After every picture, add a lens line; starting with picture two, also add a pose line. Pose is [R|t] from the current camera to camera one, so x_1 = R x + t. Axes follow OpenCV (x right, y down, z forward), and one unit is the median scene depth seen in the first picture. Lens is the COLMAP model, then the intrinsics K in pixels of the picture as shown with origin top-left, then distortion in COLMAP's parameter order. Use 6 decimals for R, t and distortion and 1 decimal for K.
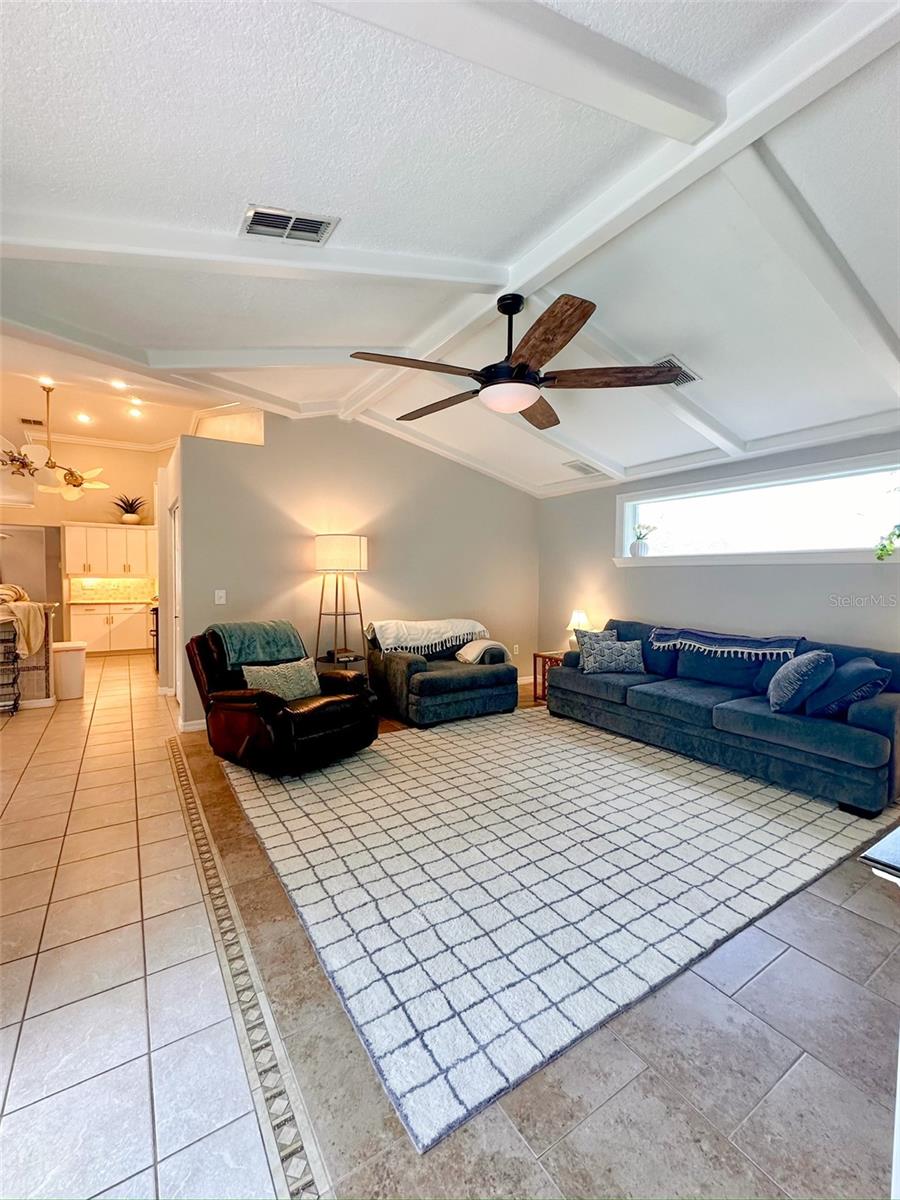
lens RADIAL K [[496.4, 0, 441.5], [0, 496.4, 593.1], [0, 0, 1]] dist [-0.004142, 0.000766]
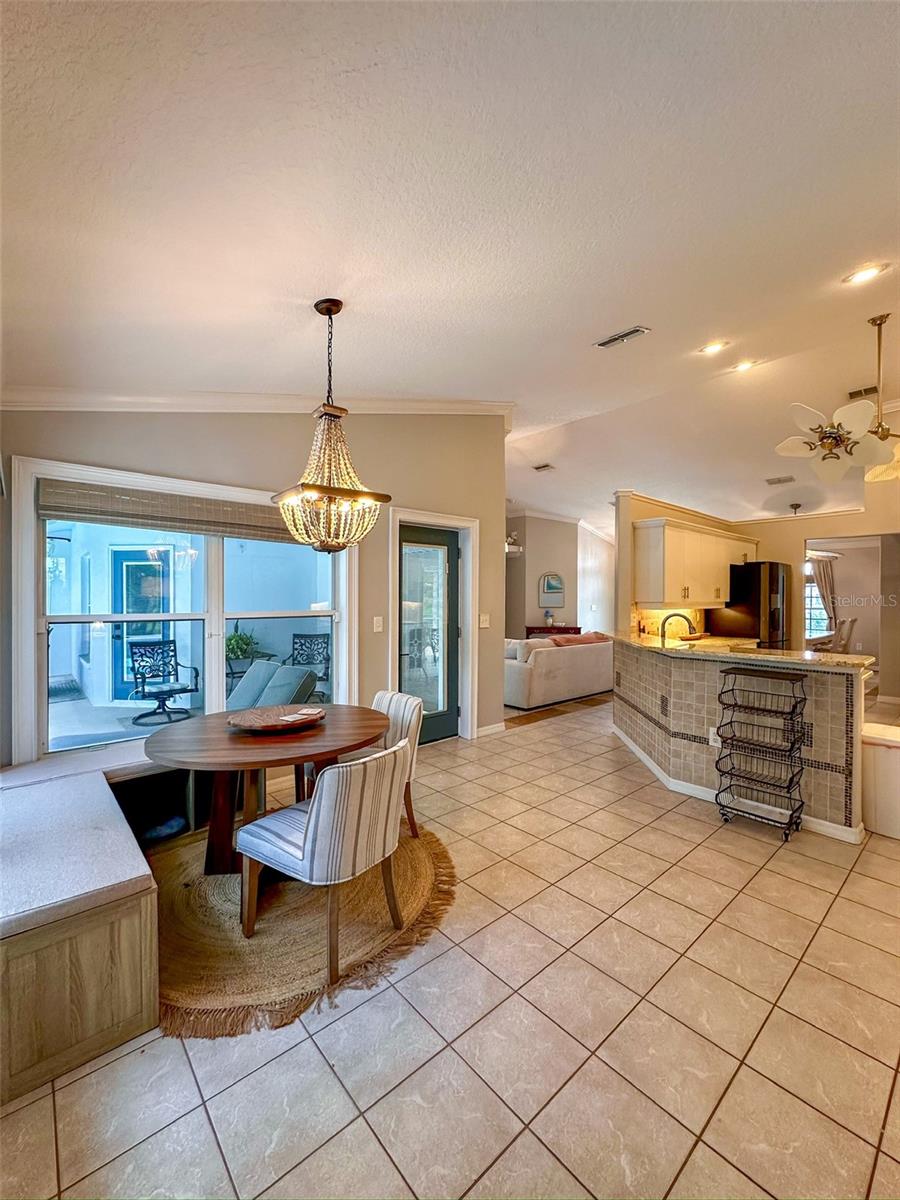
lens RADIAL K [[496.4, 0, 481.8], [0, 496.4, 599.8], [0, 0, 1]] dist [-0.004142, 0.000766]
pose [[0.190485, -0.001139, -0.981690, -0.202252], [-0.034451, 0.999376, -0.007844, -0.015285], [0.981085, 0.035314, 0.190326, 0.297665]]
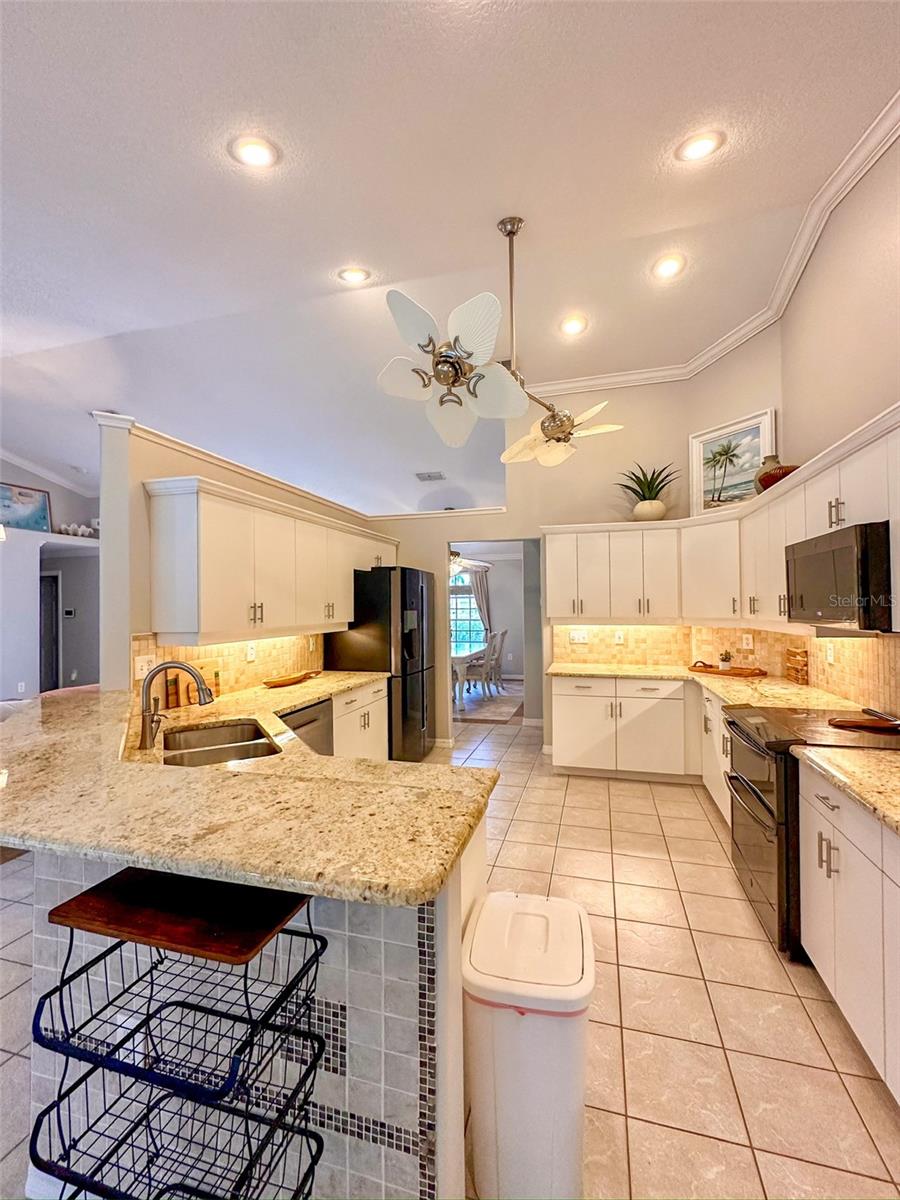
lens RADIAL K [[496.4, 0, 451.4], [0, 496.4, 599.4], [0, 0, 1]] dist [-0.004142, 0.000766]
pose [[0.653633, -0.021317, -0.756511, -0.395240], [-0.012476, 0.999164, -0.038934, -0.036068], [0.756708, 0.034887, 0.652821, 0.540426]]
